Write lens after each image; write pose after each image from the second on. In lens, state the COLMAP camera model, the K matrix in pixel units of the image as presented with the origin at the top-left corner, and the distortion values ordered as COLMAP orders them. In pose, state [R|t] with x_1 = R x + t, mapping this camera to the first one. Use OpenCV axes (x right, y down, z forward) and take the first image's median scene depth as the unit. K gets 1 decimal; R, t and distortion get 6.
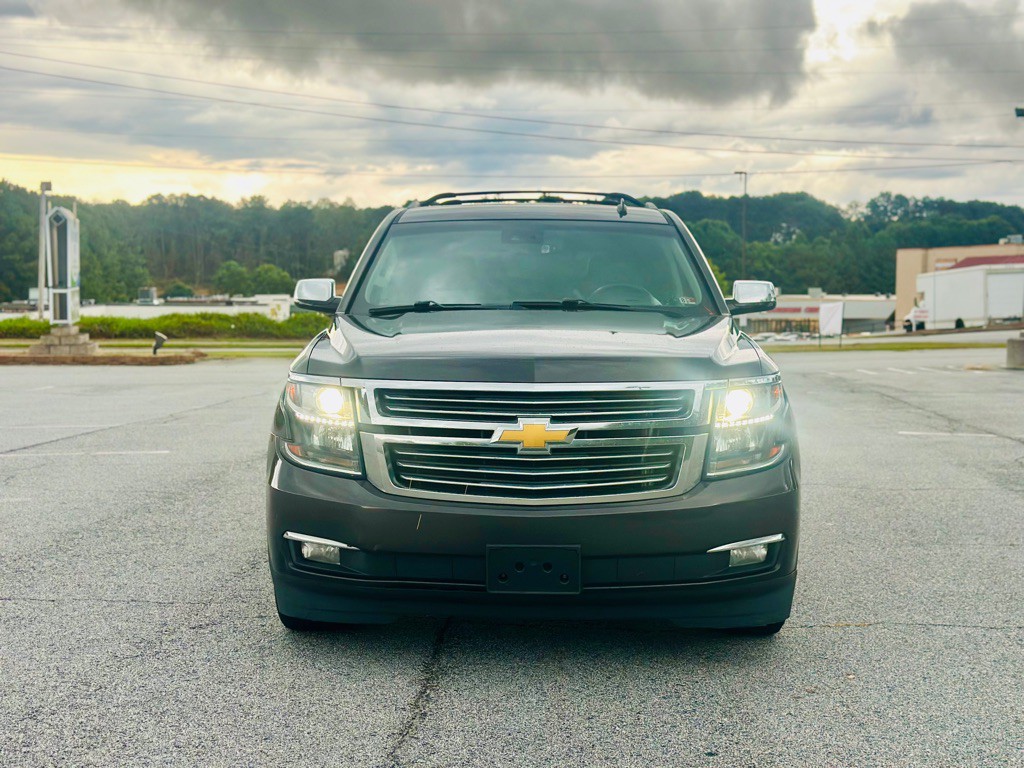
lens RADIAL K [[1432.1, 0, 512.0], [0, 1432.1, 384.0], [0, 0, 1]] dist [0.213551, -0.354311]
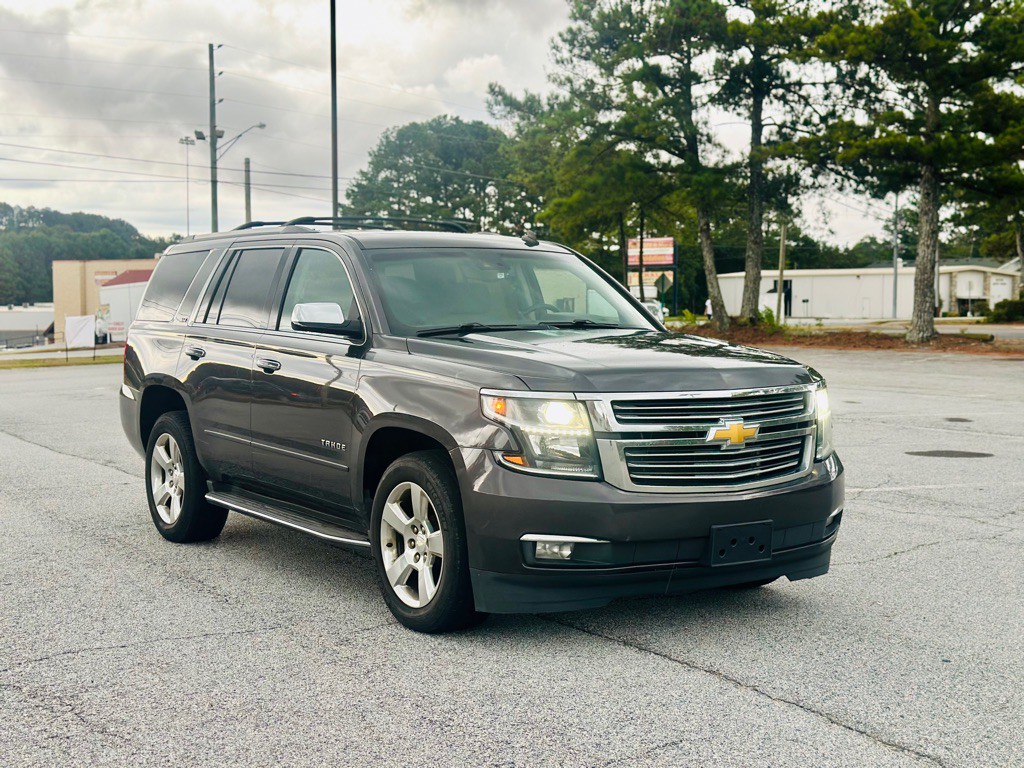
lens RADIAL K [[1432.1, 0, 512.0], [0, 1432.1, 384.0], [0, 0, 1]] dist [0.213551, -0.354311]
pose [[0.830144, -0.036061, 0.556381, -0.786576], [0.040356, 0.999175, 0.004546, -0.017872], [-0.556086, 0.018680, 0.830915, 0.091855]]
